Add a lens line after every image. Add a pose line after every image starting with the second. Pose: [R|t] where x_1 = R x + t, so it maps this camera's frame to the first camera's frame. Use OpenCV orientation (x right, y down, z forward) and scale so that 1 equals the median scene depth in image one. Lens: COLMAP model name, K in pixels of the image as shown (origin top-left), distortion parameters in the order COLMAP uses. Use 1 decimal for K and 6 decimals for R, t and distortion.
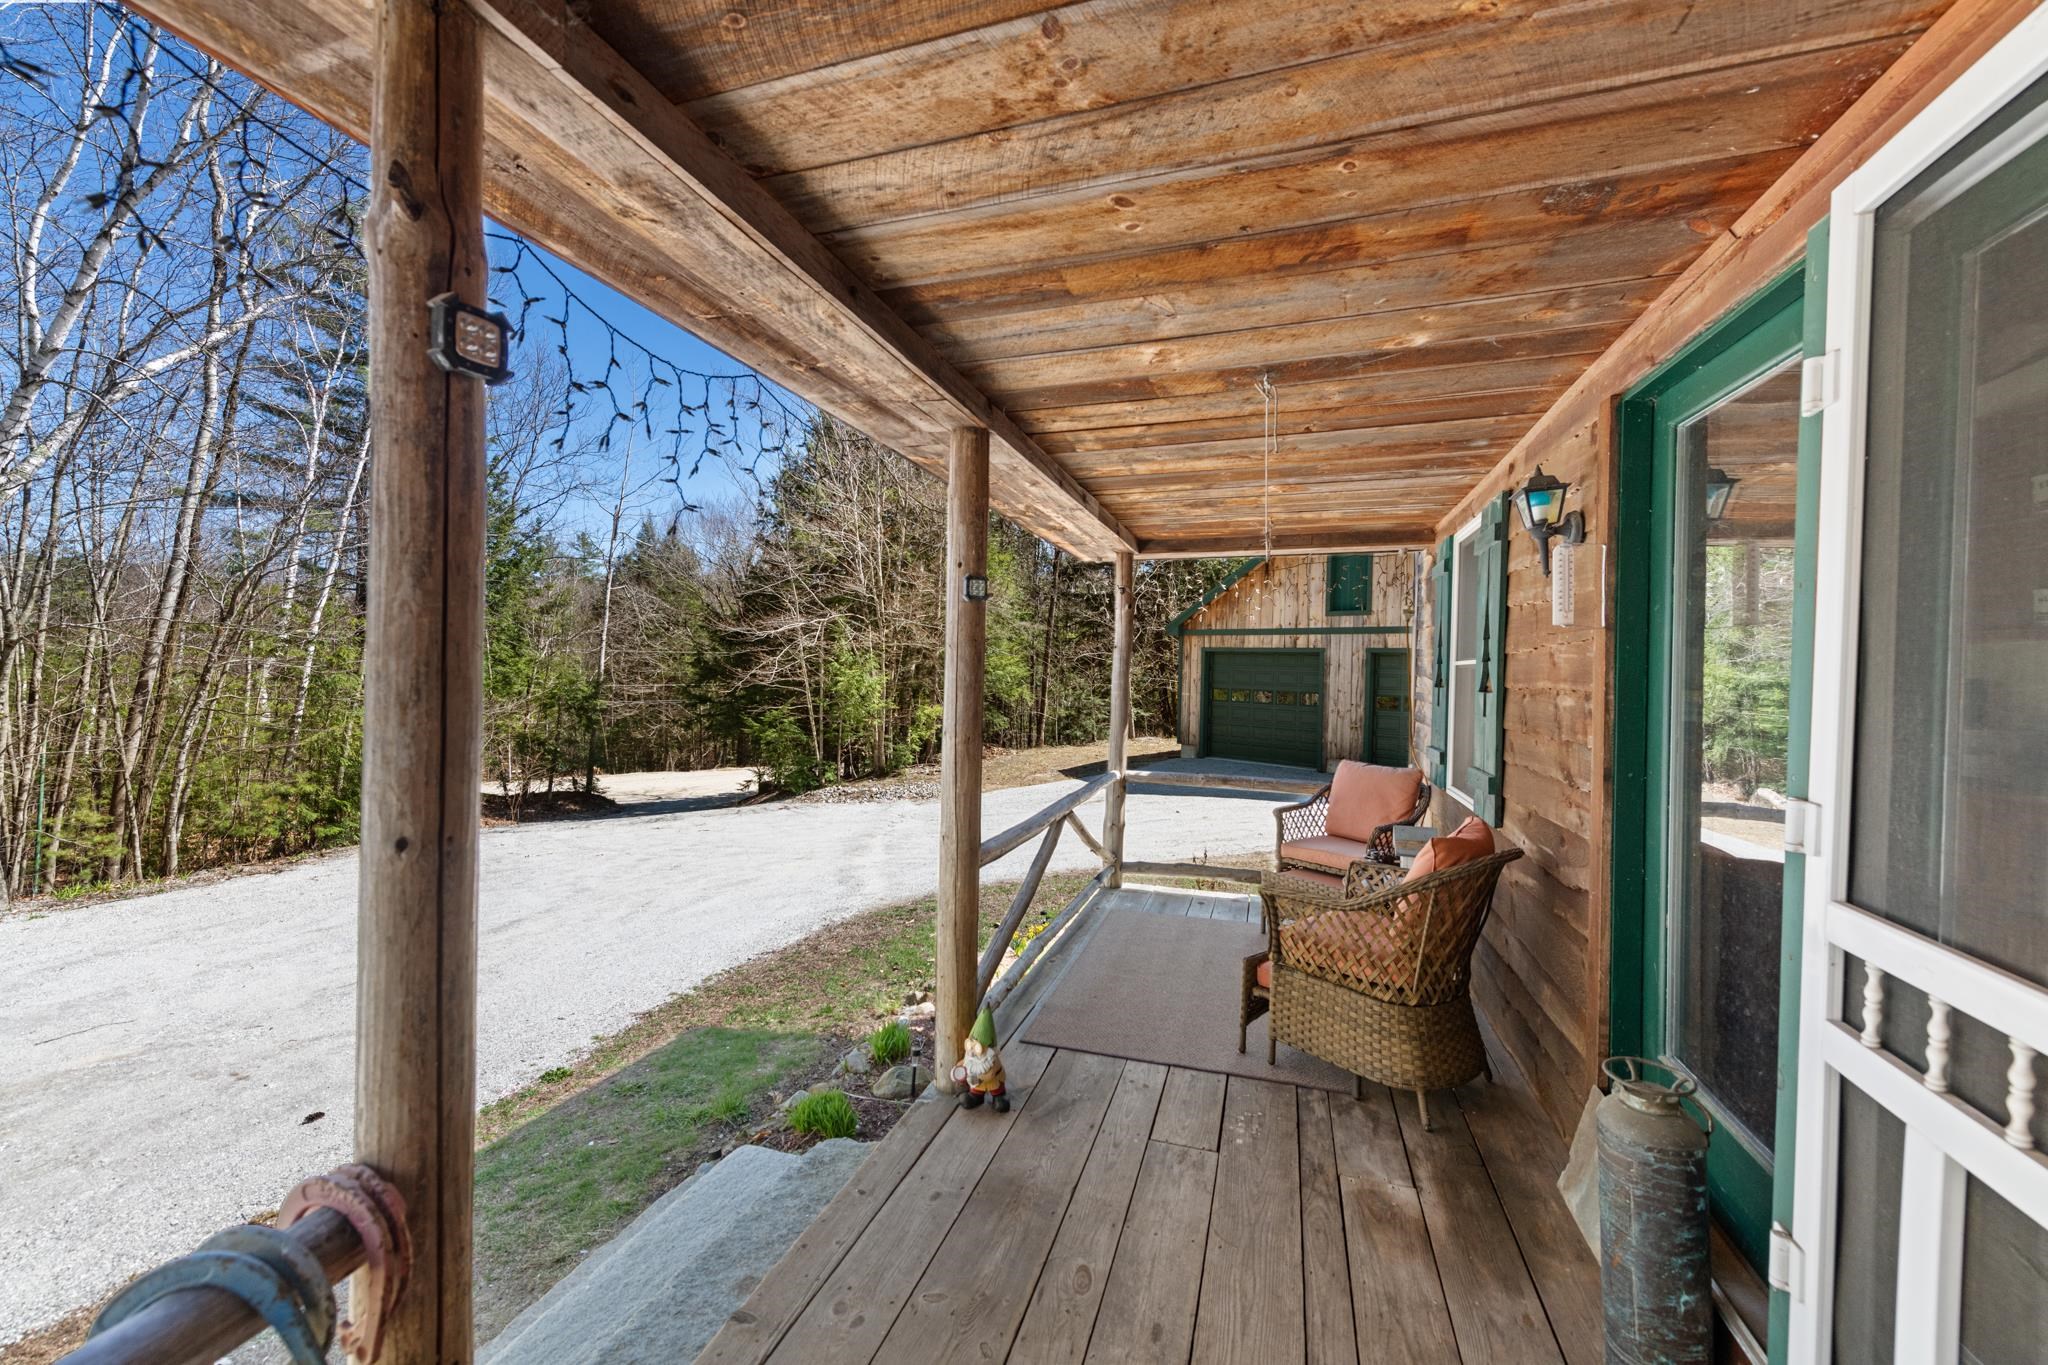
lens RADIAL K [[805.2, 0, 1024.0], [0, 805.2, 677.6], [0, 0, 1]] dist [0.015585, -0.004340]
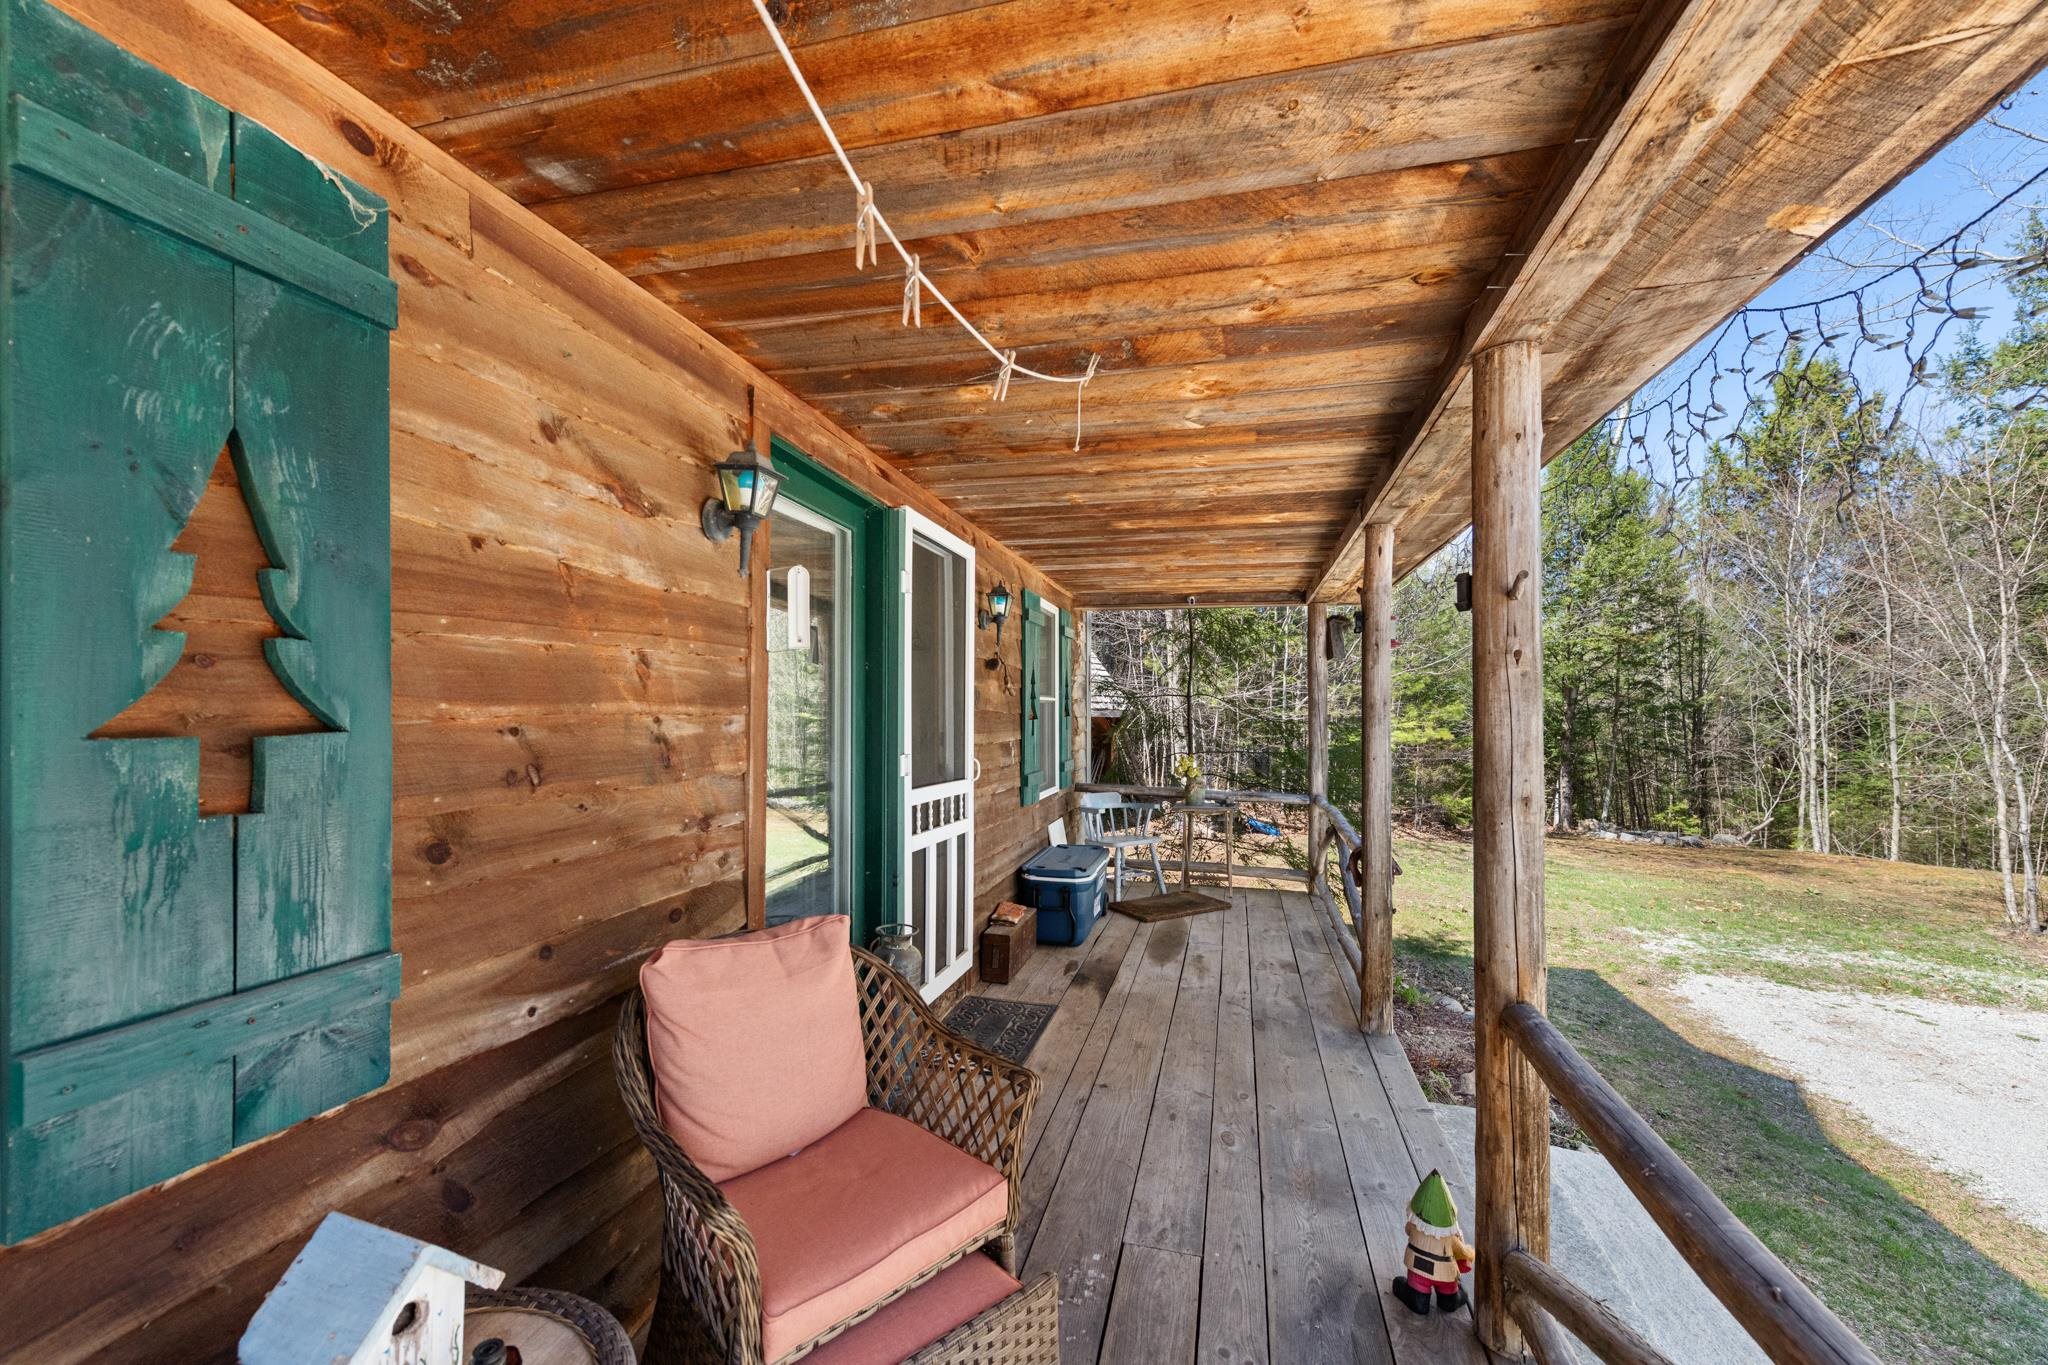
lens RADIAL K [[805.2, 0, 1036.2], [0, 805.2, 701.6], [0, 0, 1]] dist [0.015585, -0.004340]
pose [[-0.997367, -0.027998, -0.066901, 0.050673], [-0.027907, 0.999608, -0.002295, -0.000568], [0.066939, -0.000422, -0.997757, 0.232262]]
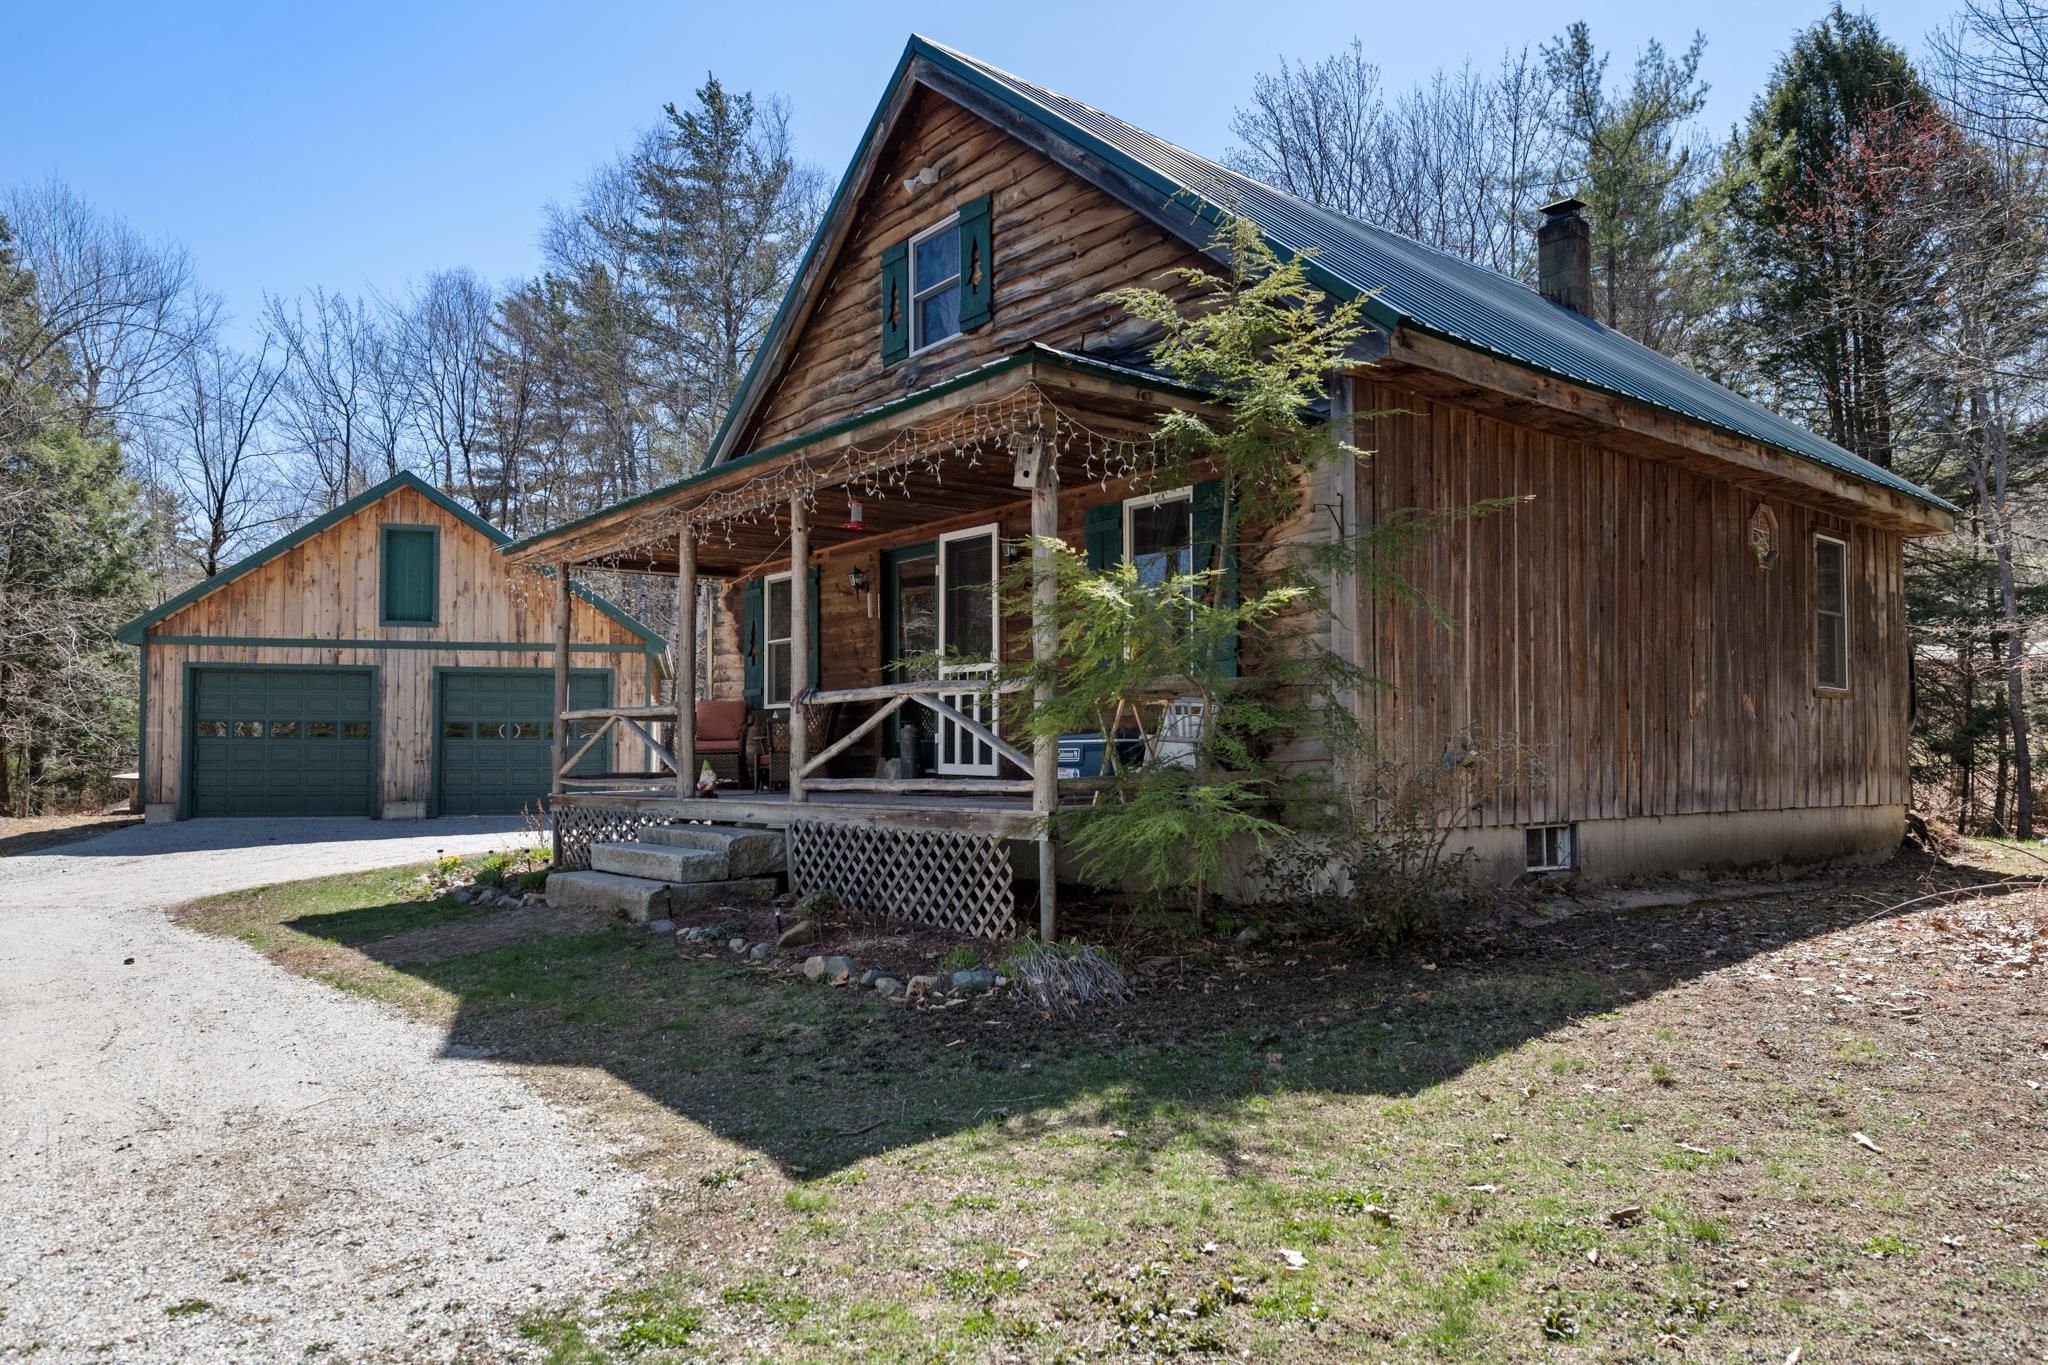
lens RADIAL K [[1329.0, 0, 1027.1], [0, 1329.0, 697.2], [0, 0, 1]] dist [0.001678, -0.002587]
pose [[0.547714, 0.013636, 0.836554, -0.399114], [0.020415, 0.999352, -0.029656, 0.049477], [-0.836416, 0.033321, 0.547081, -0.281151]]
